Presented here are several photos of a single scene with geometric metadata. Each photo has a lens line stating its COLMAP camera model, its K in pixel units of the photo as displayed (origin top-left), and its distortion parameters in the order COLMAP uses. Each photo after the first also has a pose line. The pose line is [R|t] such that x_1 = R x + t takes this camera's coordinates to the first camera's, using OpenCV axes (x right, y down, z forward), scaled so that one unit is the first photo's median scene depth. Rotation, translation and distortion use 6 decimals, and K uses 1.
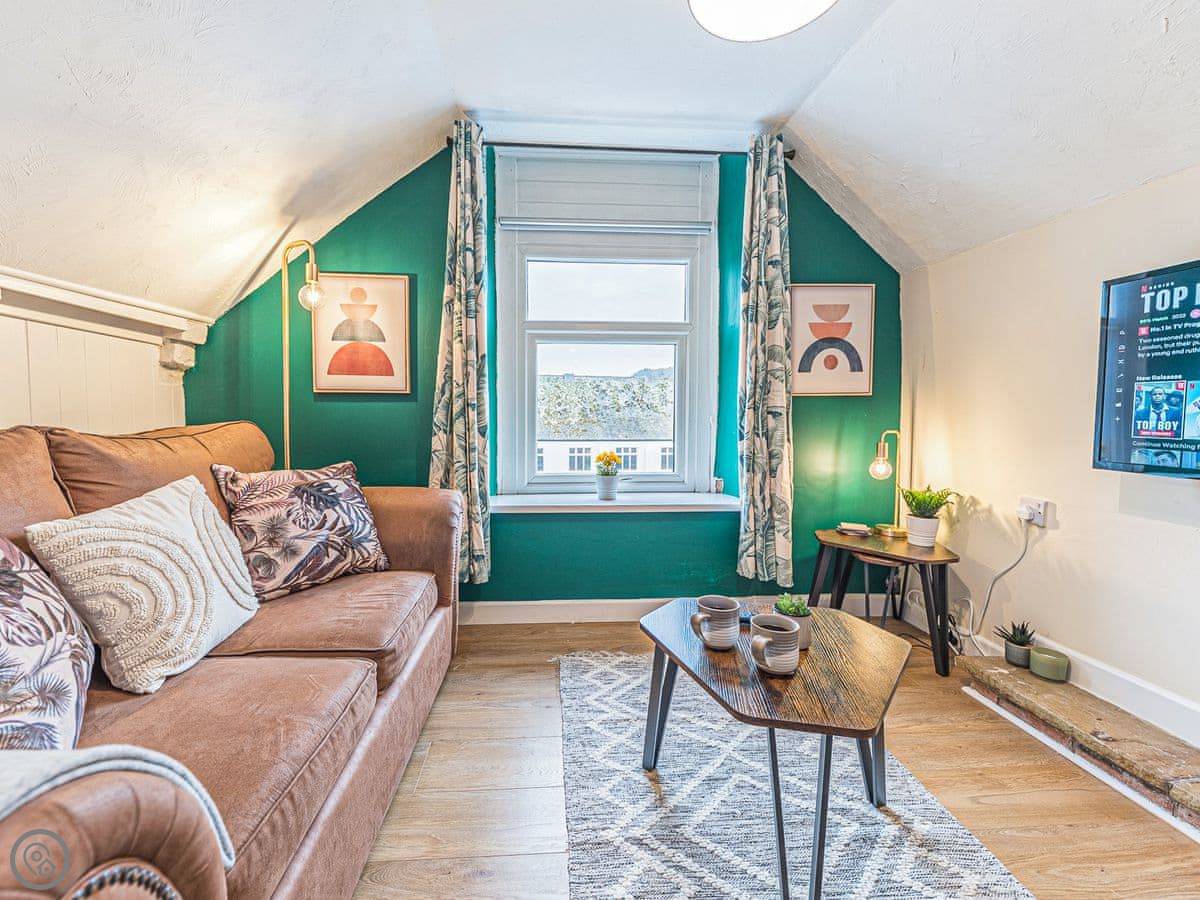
lens RADIAL K [[438.6, 0, 587.5], [0, 438.6, 444.8], [0, 0, 1]] dist [0.006844, -0.004365]
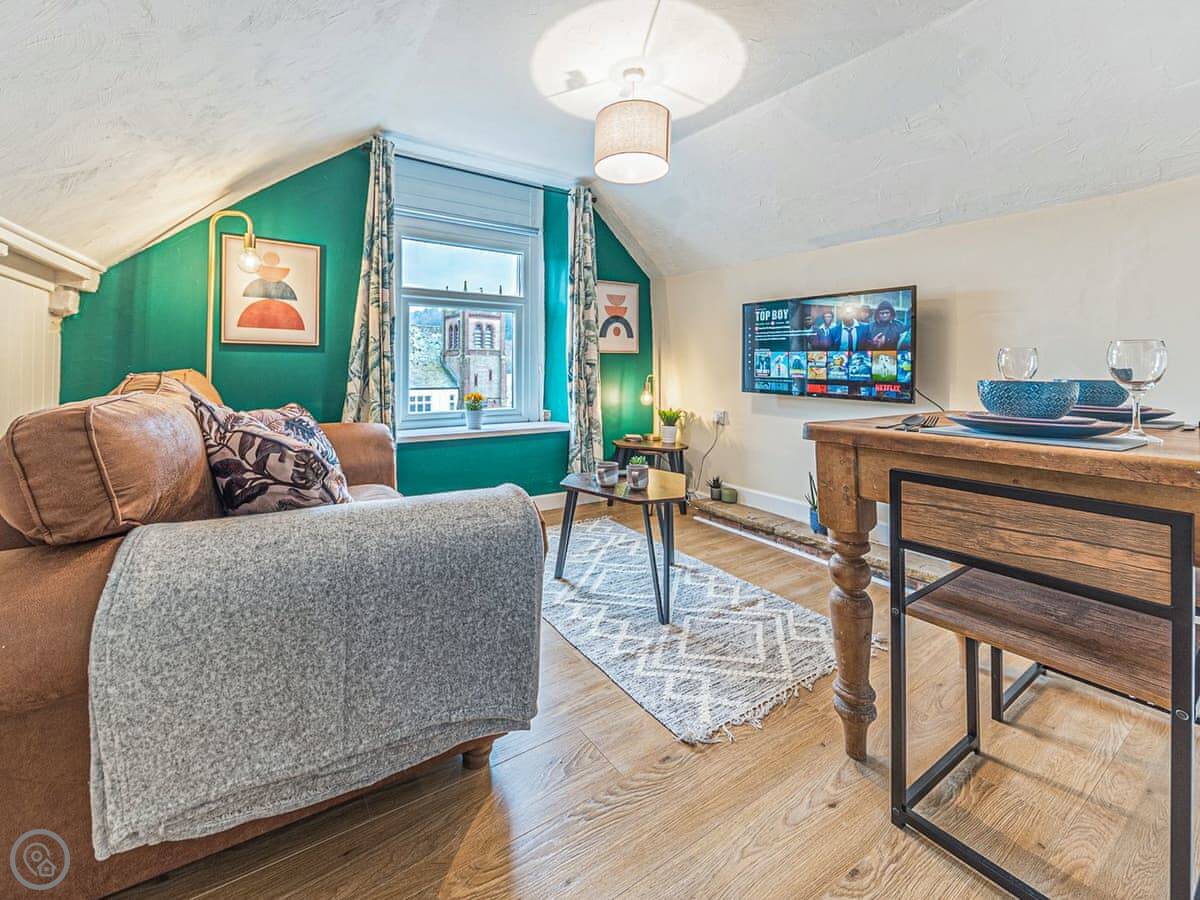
lens RADIAL K [[520.0, 0, 489.3], [0, 520.0, 375.6], [0, 0, 1]] dist [-0.003359, -0.000240]
pose [[0.912093, -0.004950, 0.409953, -0.663523], [0.021823, 0.999096, -0.036489, 0.027794], [-0.409402, 0.042228, 0.911376, -0.528224]]
